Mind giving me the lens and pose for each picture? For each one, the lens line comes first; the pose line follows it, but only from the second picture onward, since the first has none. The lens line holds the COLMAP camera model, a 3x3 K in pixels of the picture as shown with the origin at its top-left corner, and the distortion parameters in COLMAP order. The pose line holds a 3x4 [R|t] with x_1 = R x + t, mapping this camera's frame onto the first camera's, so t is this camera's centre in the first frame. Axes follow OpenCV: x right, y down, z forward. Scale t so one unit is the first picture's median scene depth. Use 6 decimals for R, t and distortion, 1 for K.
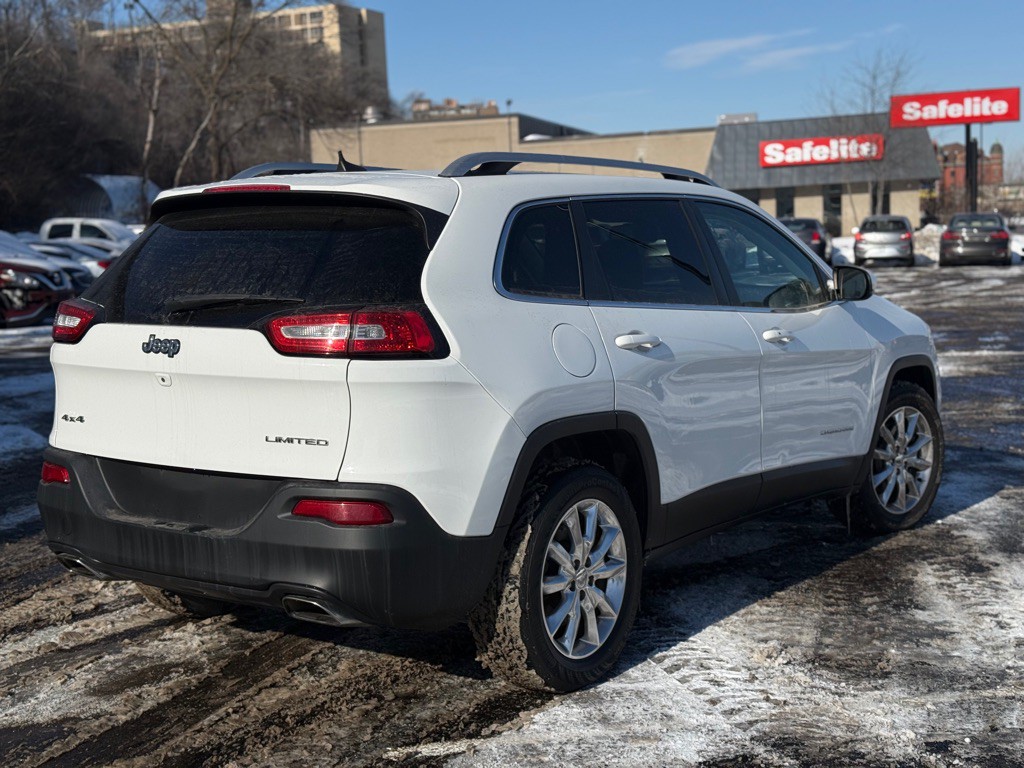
lens RADIAL K [[1435.8, 0, 512.7], [0, 1435.8, 384.5], [0, 0, 1]] dist [0.114130, 0.000000]
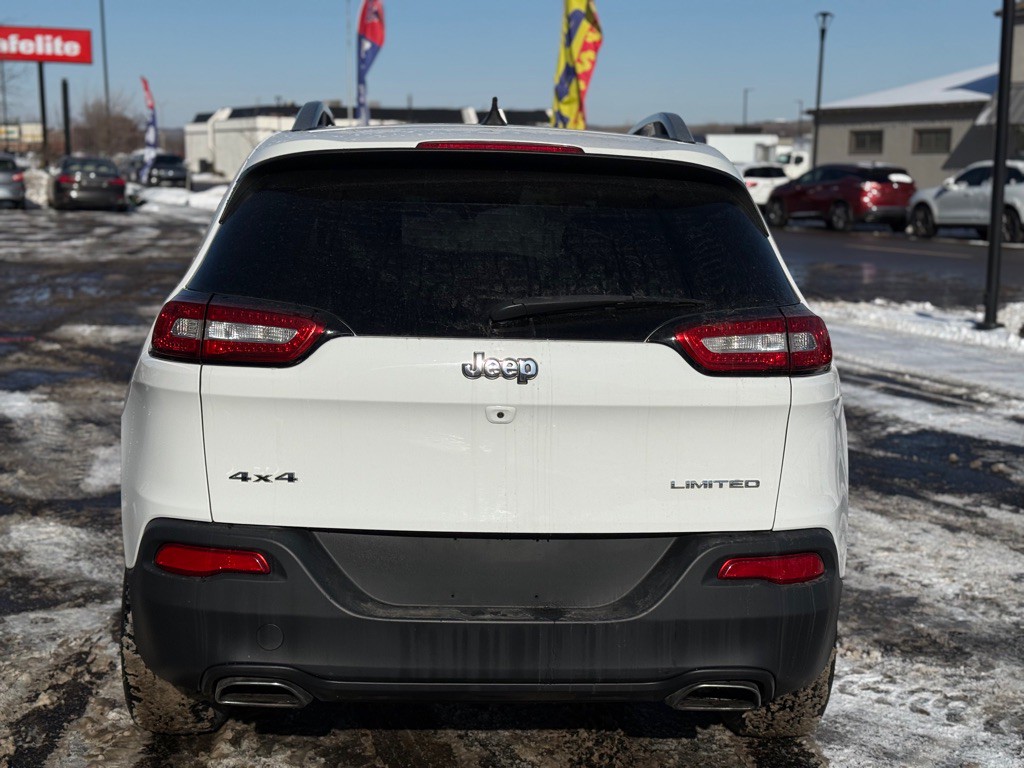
lens RADIAL K [[1435.8, 0, 514.5], [0, 1435.8, 386.3], [0, 0, 1]] dist [0.114130, 0.000000]
pose [[0.785749, -0.056497, 0.615960, -0.332287], [0.030777, 0.998157, 0.052293, -0.026911], [-0.617779, -0.022132, 0.786040, 0.214862]]
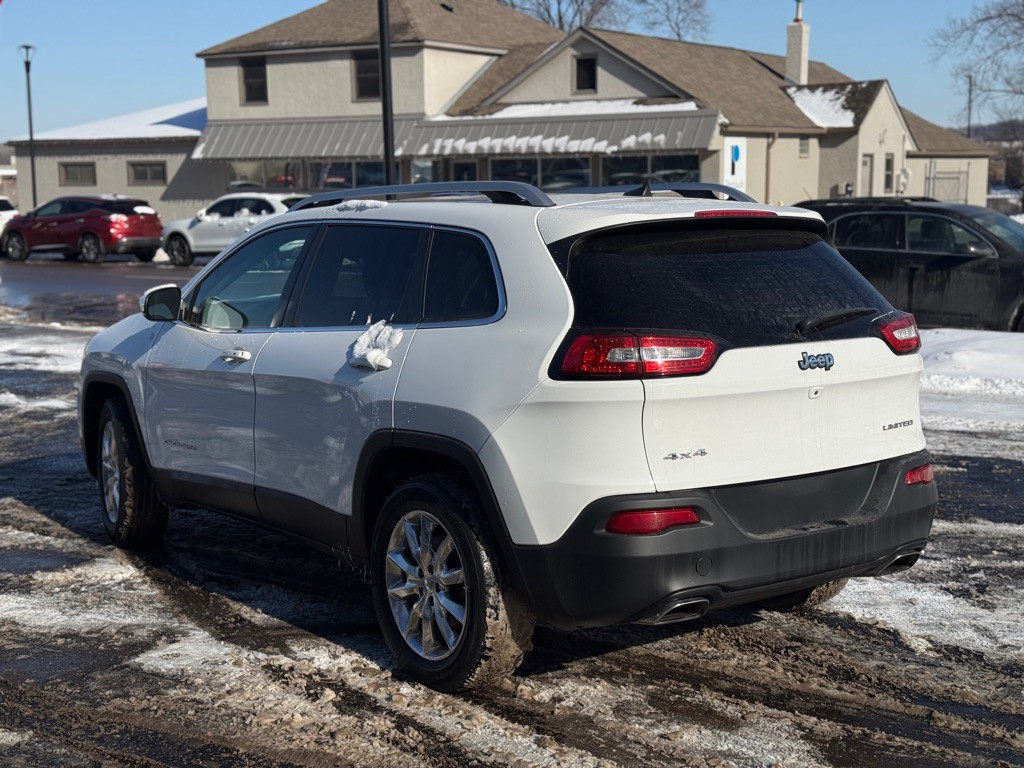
lens RADIAL K [[1435.8, 0, 514.0], [0, 1435.8, 384.3], [0, 0, 1]] dist [0.114130, 0.000000]
pose [[0.305752, -0.102588, 0.946568, -0.652236], [0.104421, 0.991794, 0.073761, -0.055159], [-0.946368, 0.076289, 0.313955, 0.431429]]
